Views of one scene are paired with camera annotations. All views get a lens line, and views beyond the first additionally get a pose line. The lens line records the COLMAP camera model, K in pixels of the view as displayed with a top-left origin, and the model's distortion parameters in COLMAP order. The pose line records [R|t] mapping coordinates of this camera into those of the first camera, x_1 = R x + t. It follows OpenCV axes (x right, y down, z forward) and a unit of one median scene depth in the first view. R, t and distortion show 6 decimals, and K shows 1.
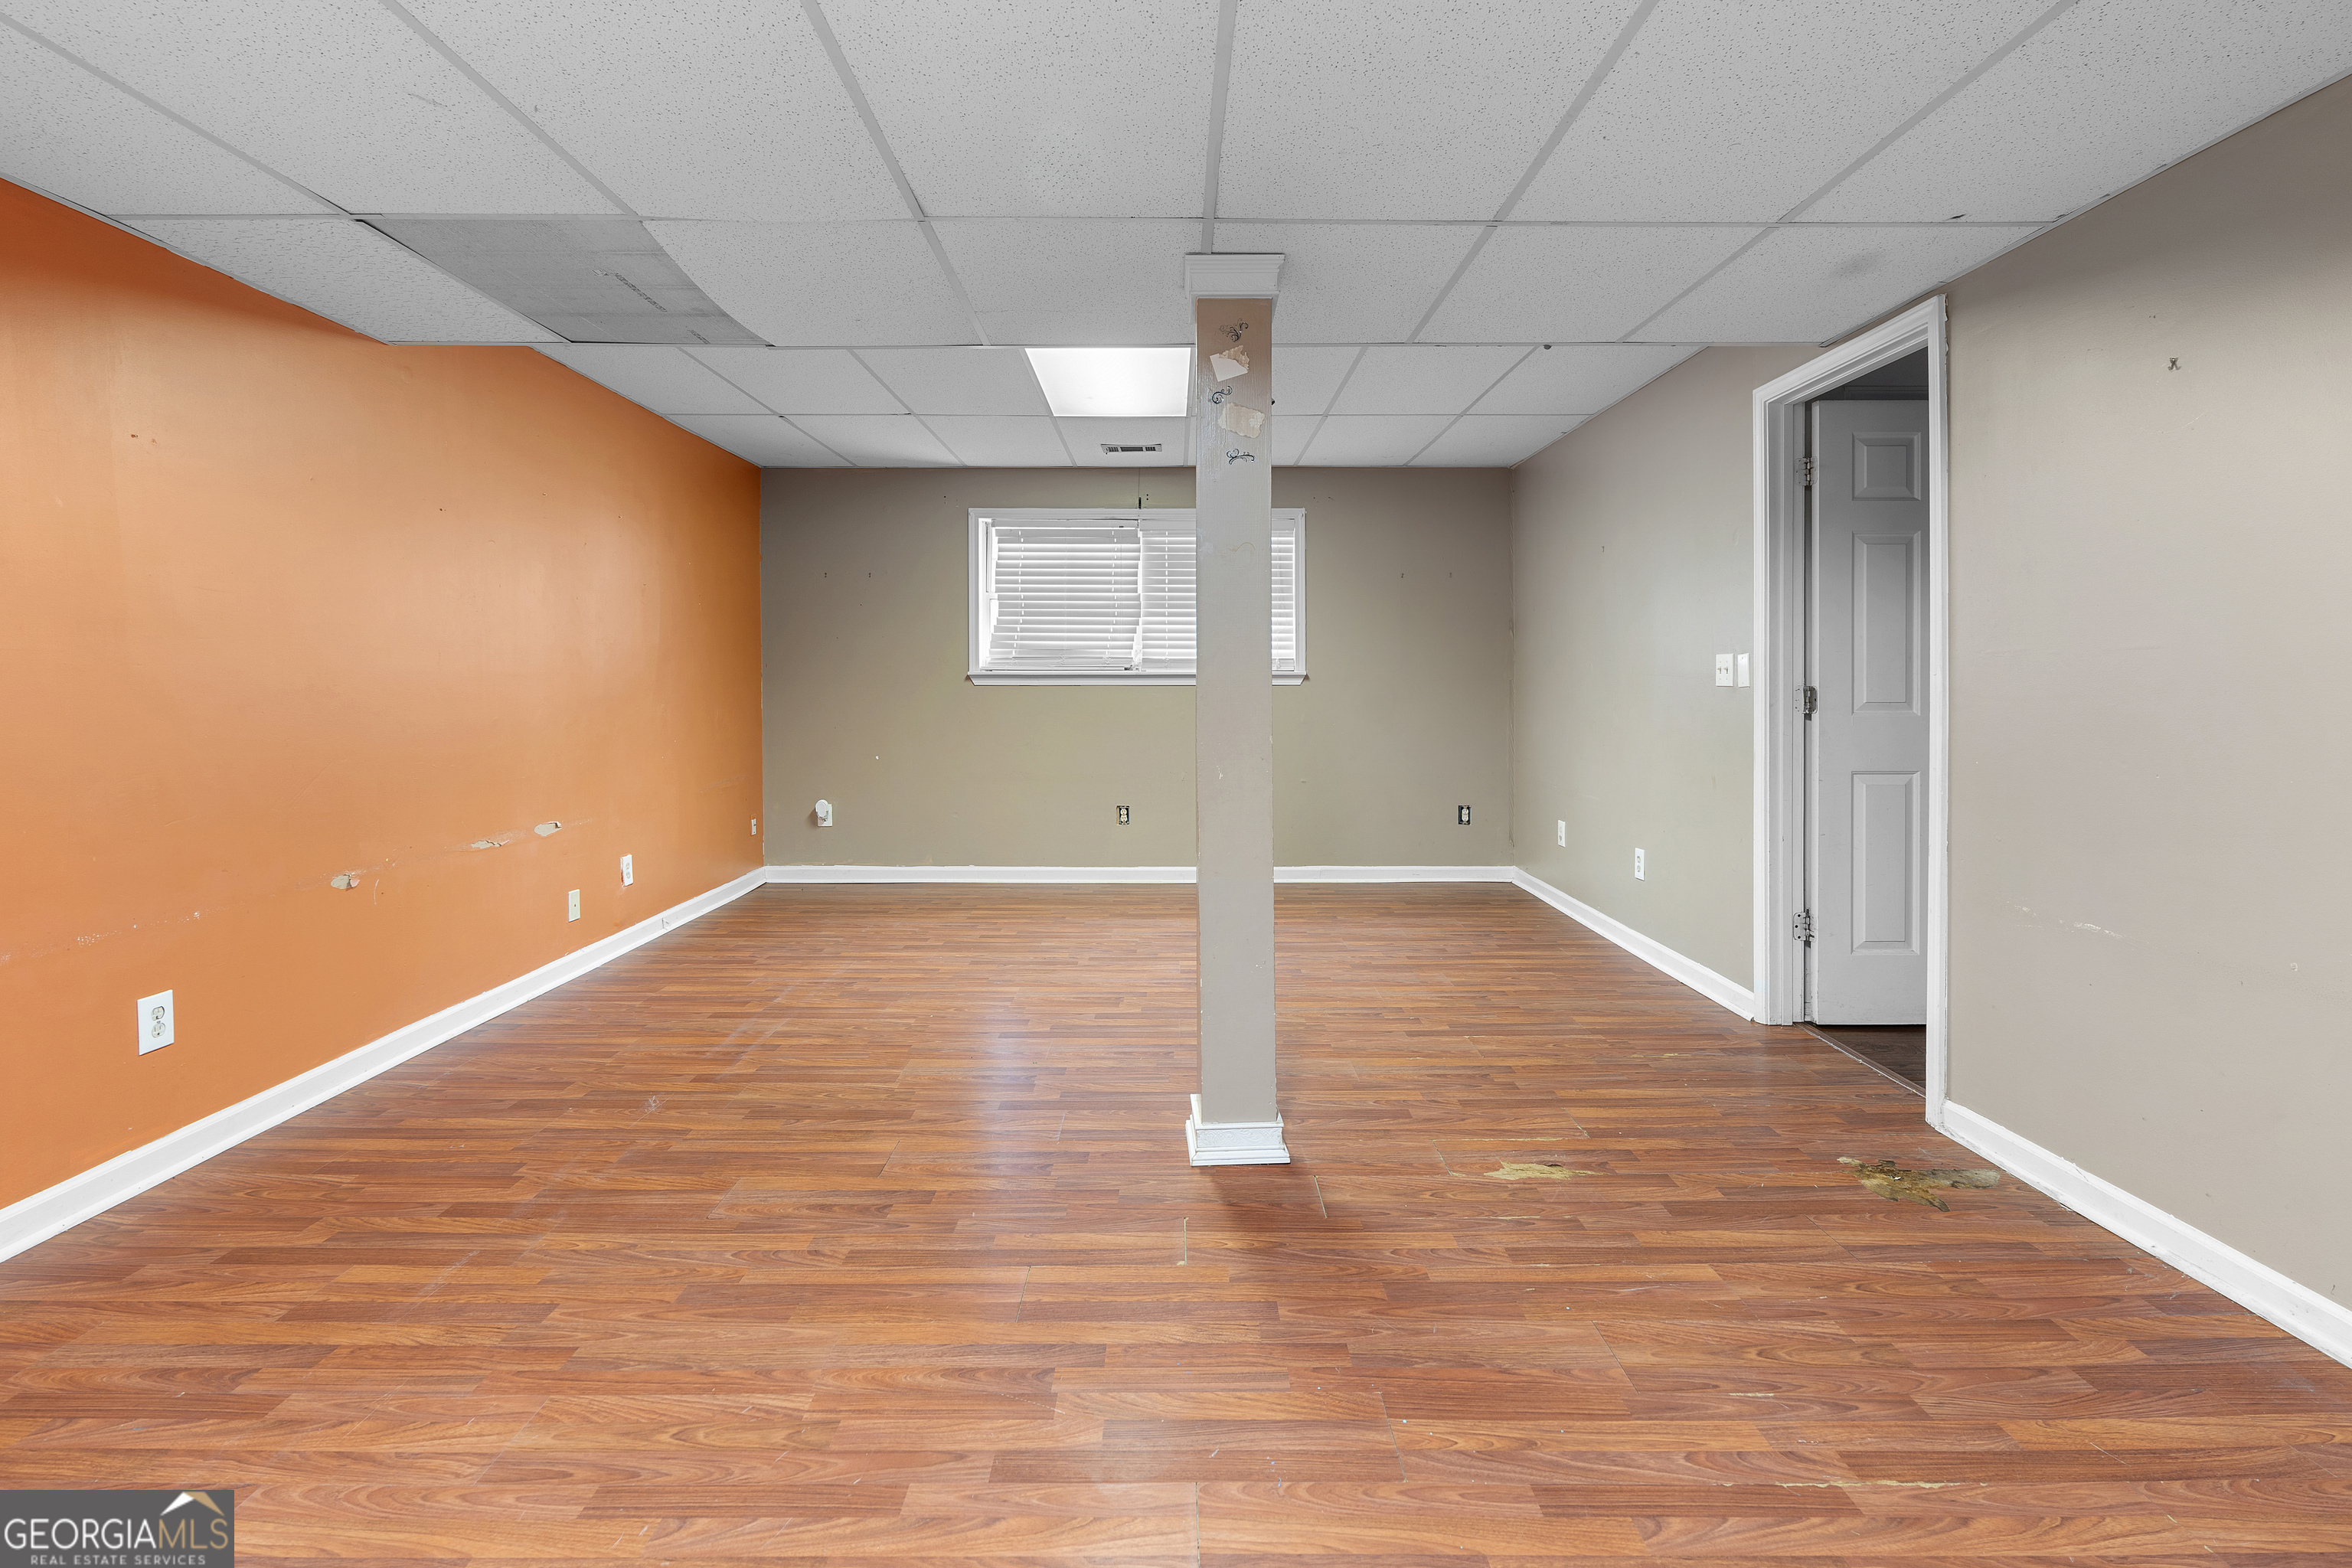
lens RADIAL K [[1084.8, 0, 1171.9], [0, 1084.8, 686.8], [0, 0, 1]] dist [-0.009698, 0.003034]
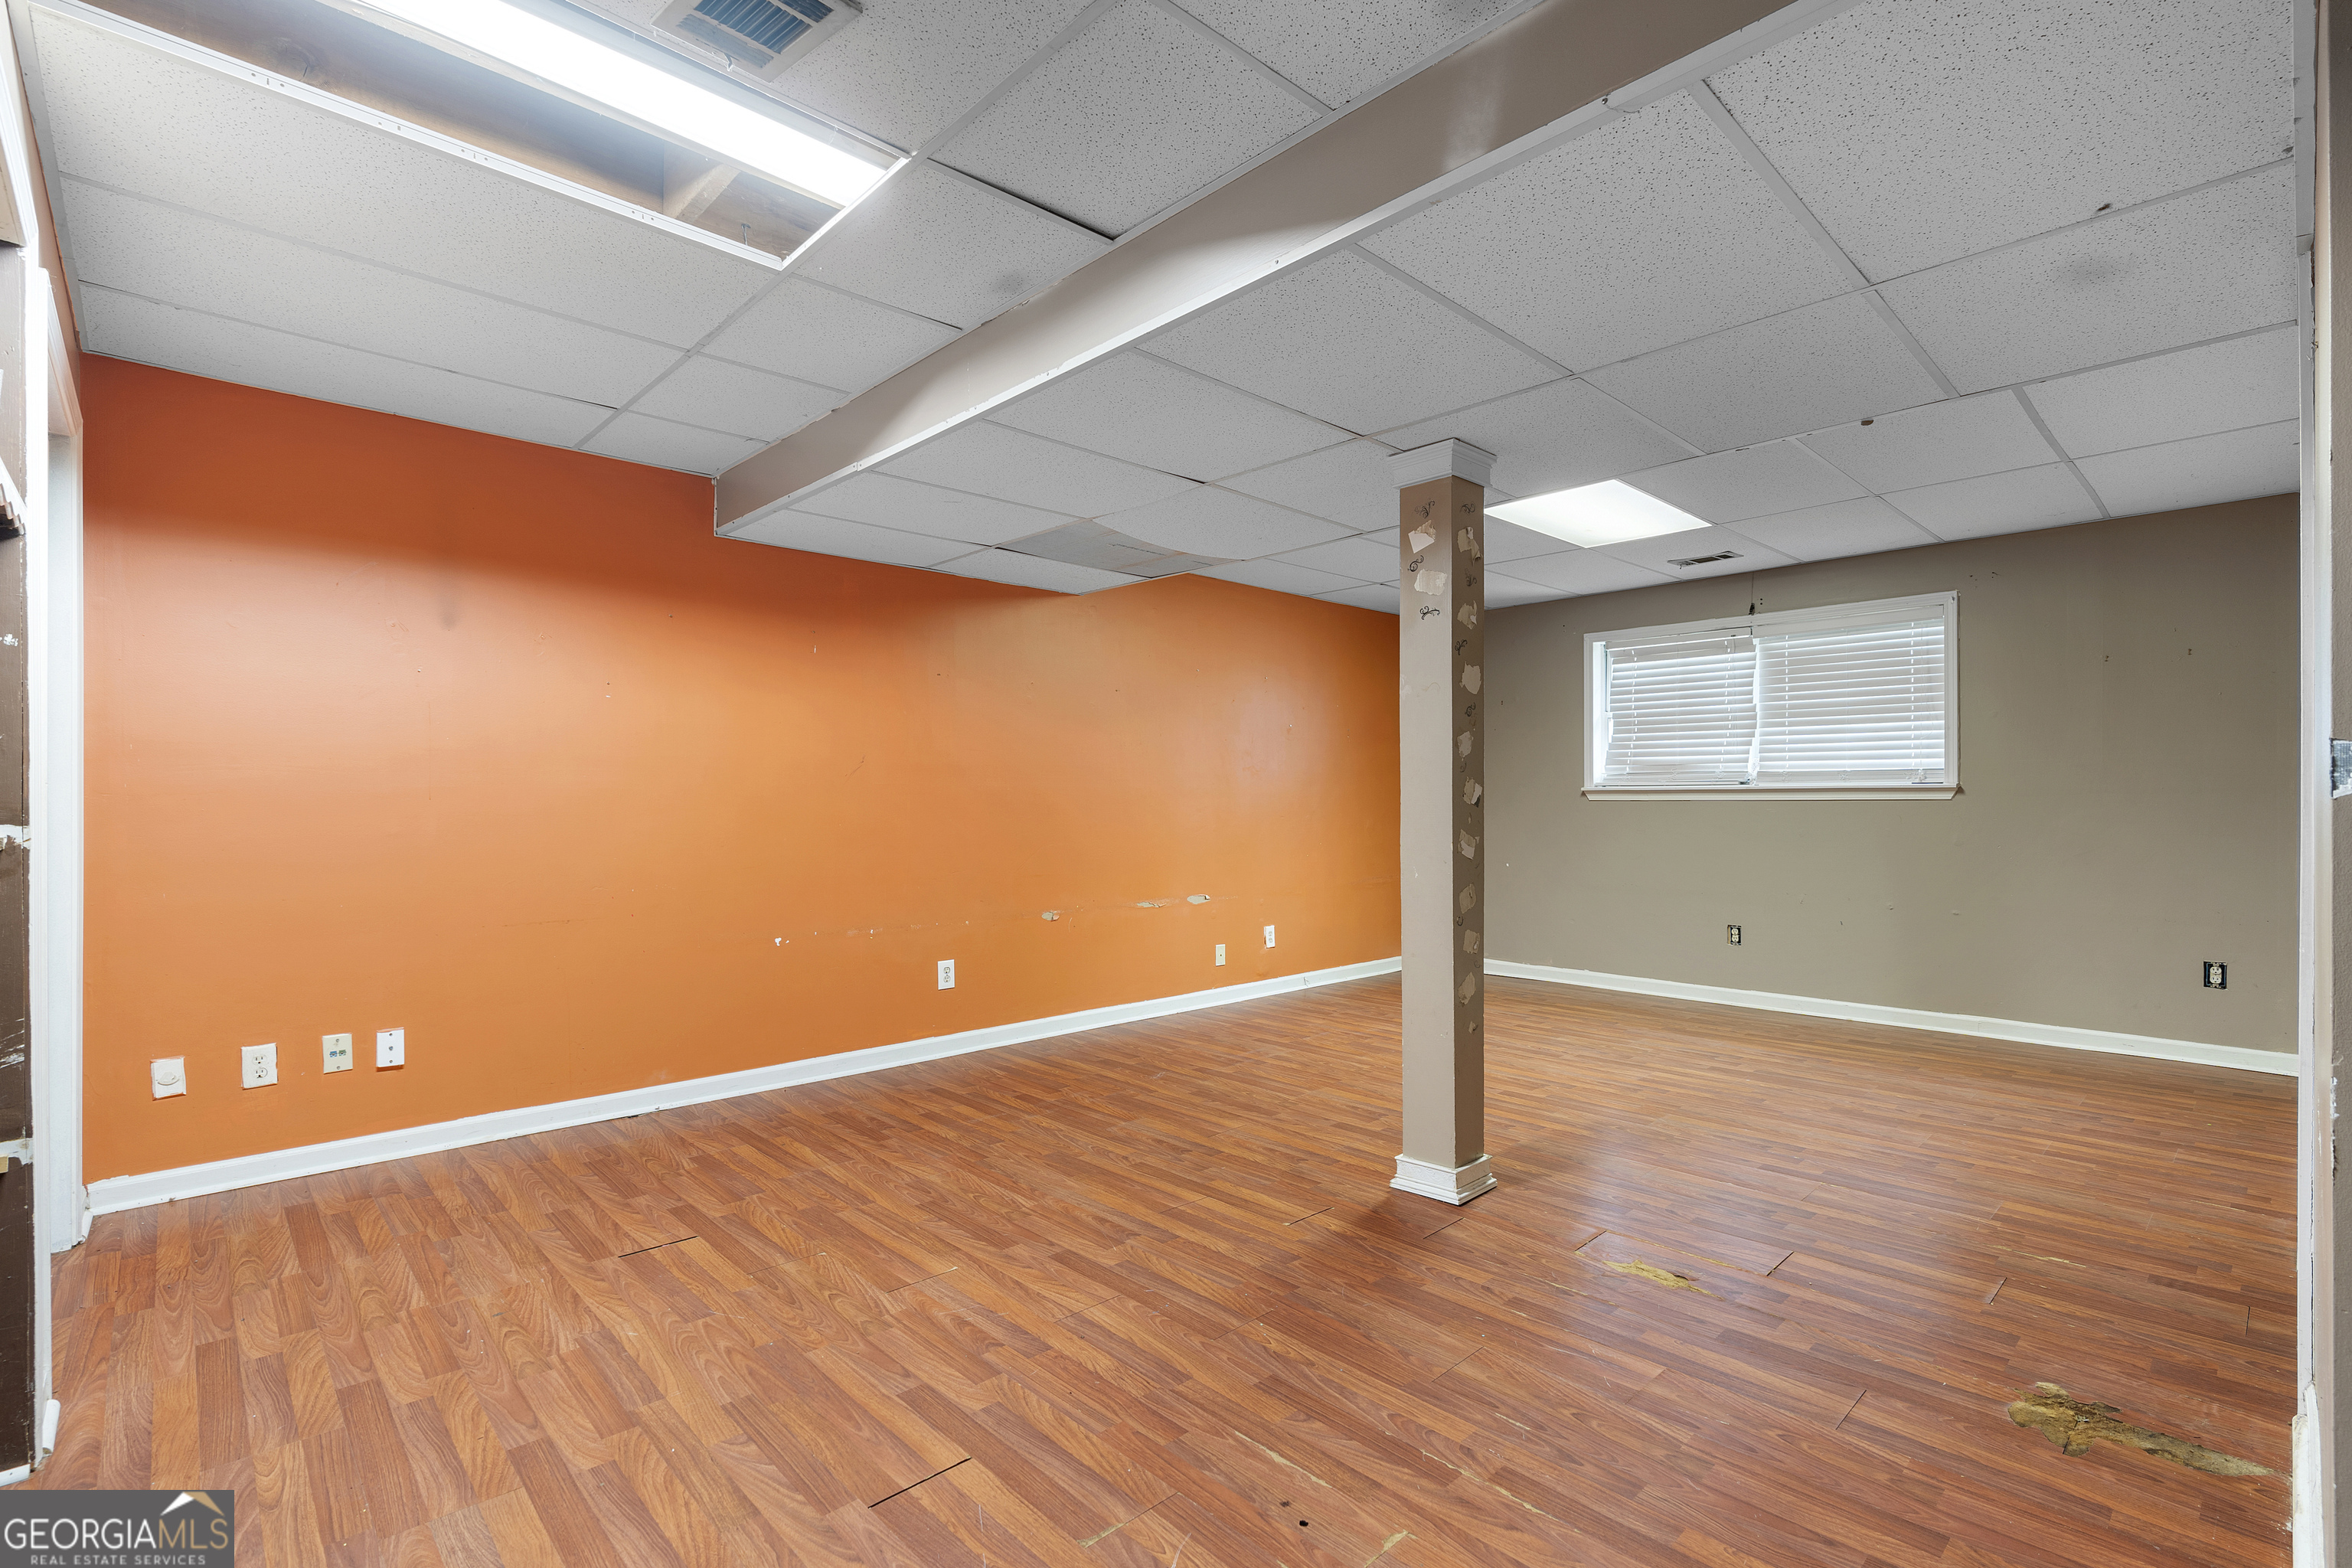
lens RADIAL K [[1084.8, 0, 1191.8], [0, 1084.8, 793.7], [0, 0, 1]] dist [-0.009698, 0.003034]
pose [[0.687659, -0.006229, -0.726007, 0.732723], [0.000904, 0.999970, -0.007723, -0.000627], [0.726033, 0.004654, 0.687644, -0.024359]]
